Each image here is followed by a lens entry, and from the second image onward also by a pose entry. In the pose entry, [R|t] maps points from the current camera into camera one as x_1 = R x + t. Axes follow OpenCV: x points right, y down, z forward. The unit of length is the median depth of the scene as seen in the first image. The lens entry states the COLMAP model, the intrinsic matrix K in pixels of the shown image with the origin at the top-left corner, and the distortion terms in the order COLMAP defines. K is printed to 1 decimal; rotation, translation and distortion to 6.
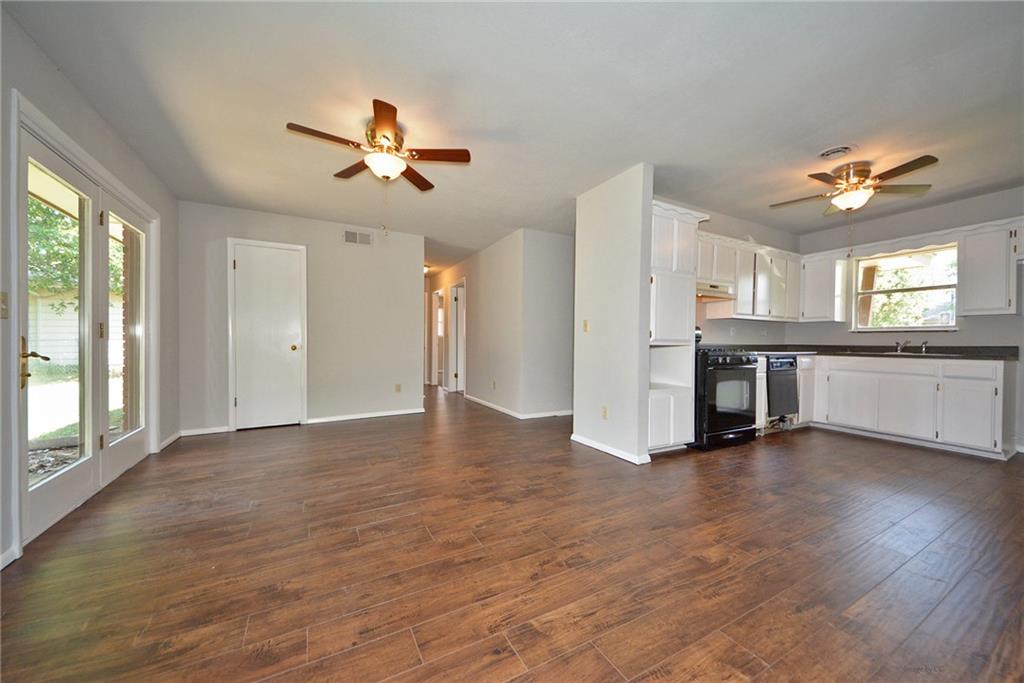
lens RADIAL K [[374.6, 0, 516.2], [0, 374.6, 340.8], [0, 0, 1]] dist [0.009455, -0.006992]
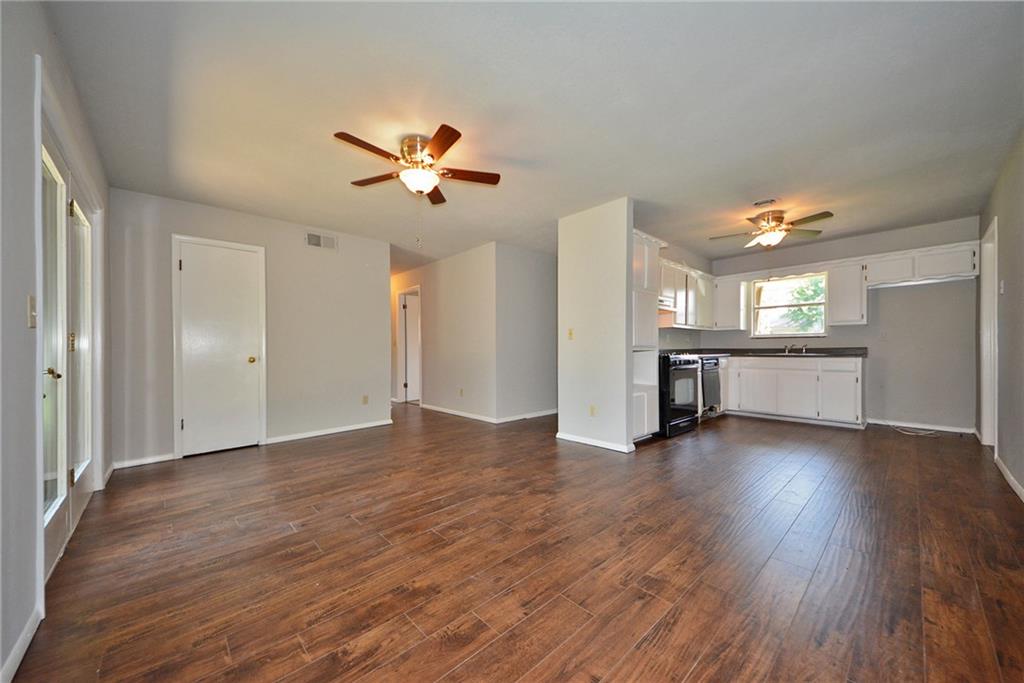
lens RADIAL K [[374.6, 0, 516.8], [0, 374.6, 342.5], [0, 0, 1]] dist [0.009455, -0.006992]
pose [[0.967788, -0.009729, 0.251577, -0.290477], [0.013549, 0.999818, -0.013459, -0.003309], [-0.251400, 0.016435, 0.967744, -0.047044]]
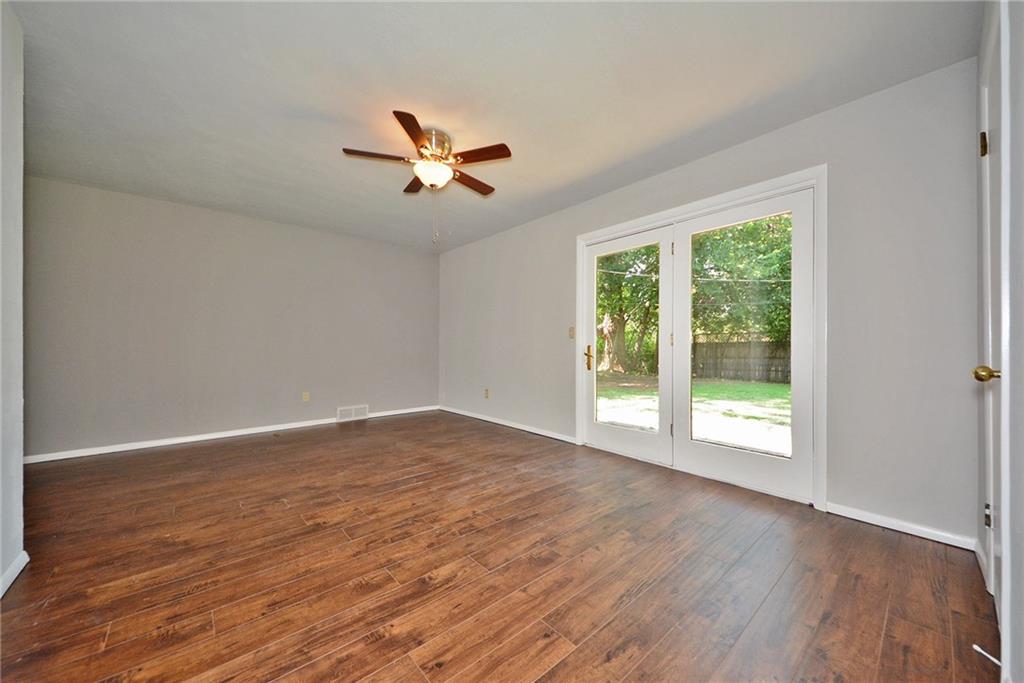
lens RADIAL K [[374.6, 0, 520.9], [0, 374.6, 340.4], [0, 0, 1]] dist [0.009455, -0.006992]
pose [[-0.972783, -0.001983, -0.231710, -0.286090], [-0.000249, 0.999972, -0.007510, -0.008802], [0.231718, -0.007248, -0.972756, 1.688688]]
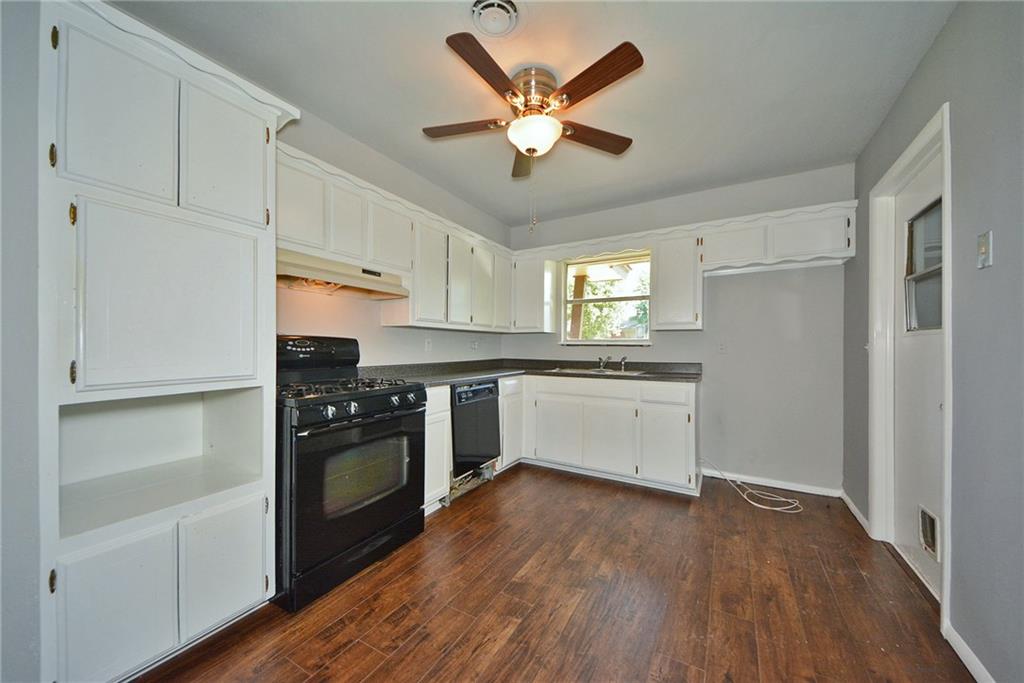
lens RADIAL K [[374.6, 0, 504.7], [0, 374.6, 334.7], [0, 0, 1]] dist [0.009455, -0.006992]
pose [[0.861257, 0.009956, 0.508071, 0.520882], [0.002428, 0.999716, -0.023705, -0.039846], [-0.508163, 0.021650, 0.860989, 0.486052]]
